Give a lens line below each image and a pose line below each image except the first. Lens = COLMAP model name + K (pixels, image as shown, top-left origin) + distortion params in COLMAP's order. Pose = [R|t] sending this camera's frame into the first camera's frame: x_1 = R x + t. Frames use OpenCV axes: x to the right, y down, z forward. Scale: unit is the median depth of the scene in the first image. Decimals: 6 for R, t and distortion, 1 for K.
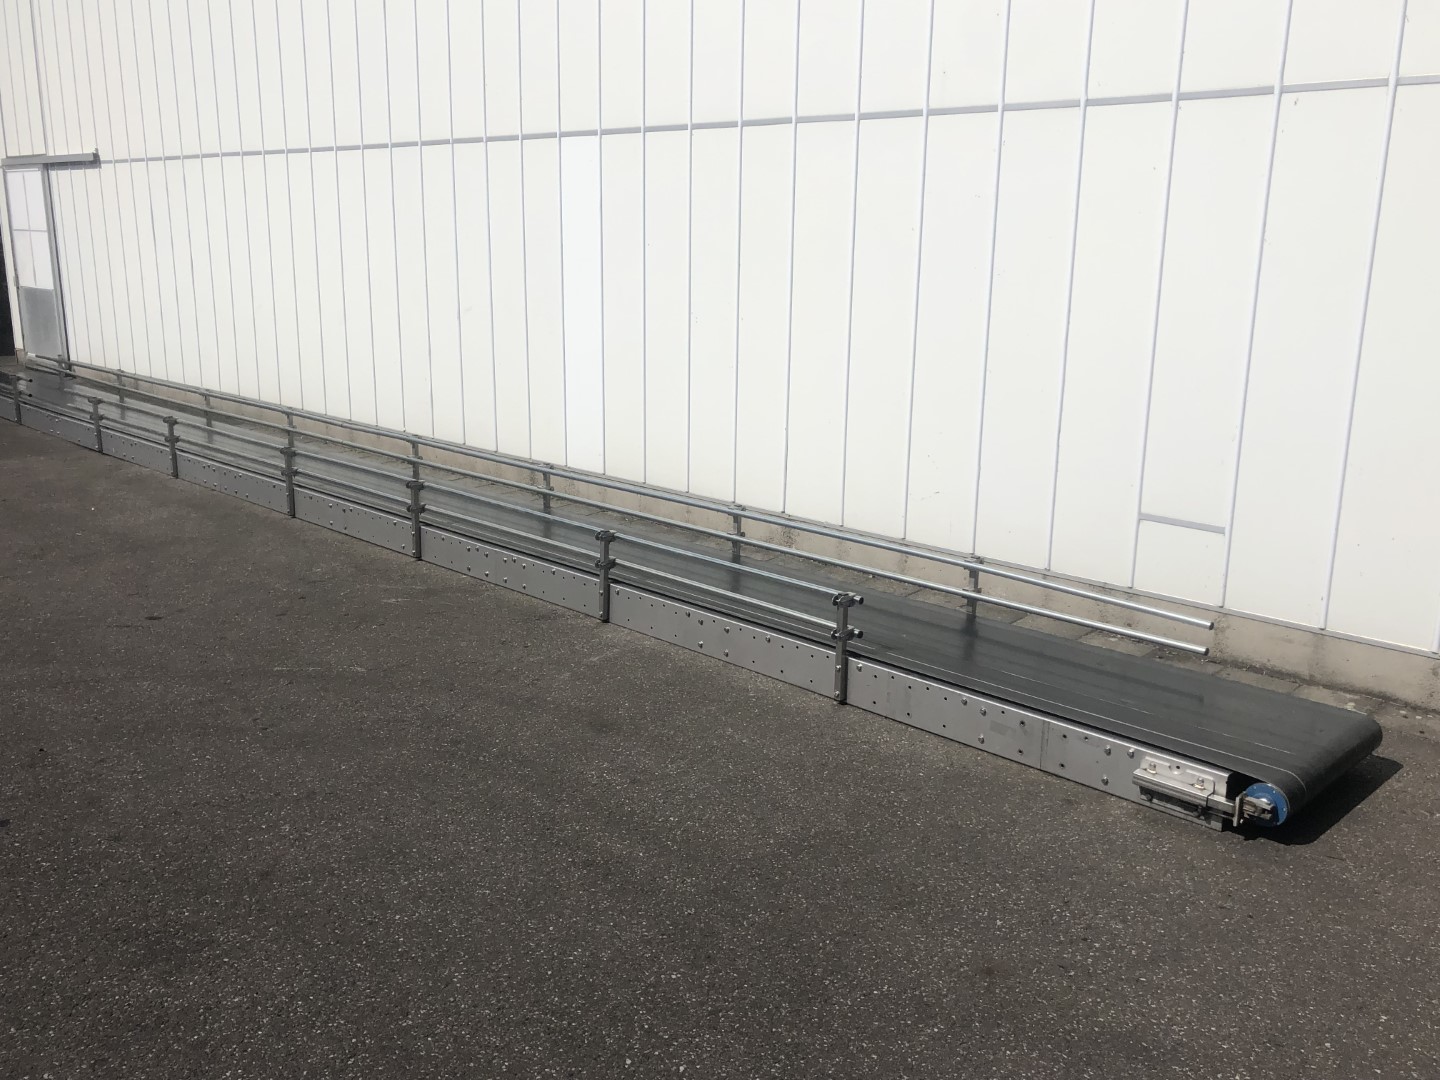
lens RADIAL K [[1246.3, 0, 720.0], [0, 1246.3, 540.0], [0, 0, 1]] dist [0.026213, 0.009758]
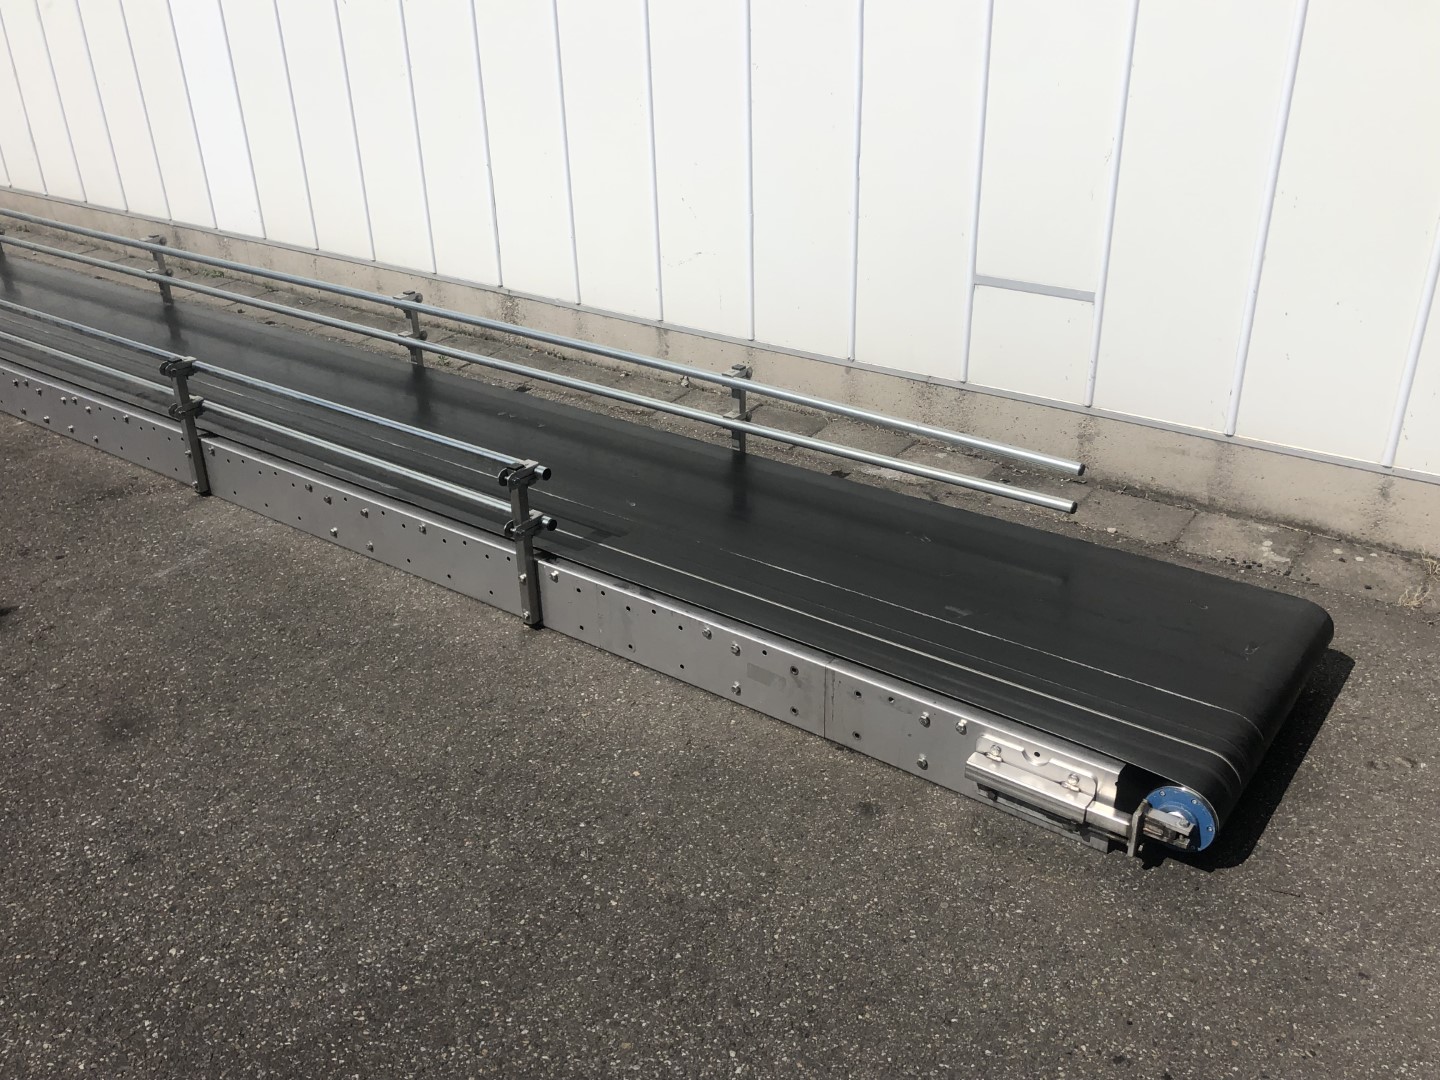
lens RADIAL K [[1234.4, 0, 720.0], [0, 1234.4, 540.0], [0, 0, 1]] dist [0.184753, -0.429922]
pose [[0.990404, -0.092050, 0.103090, 0.132503], [0.066585, 0.971447, 0.227720, -0.055796], [-0.121108, -0.218670, 0.968254, 0.374399]]
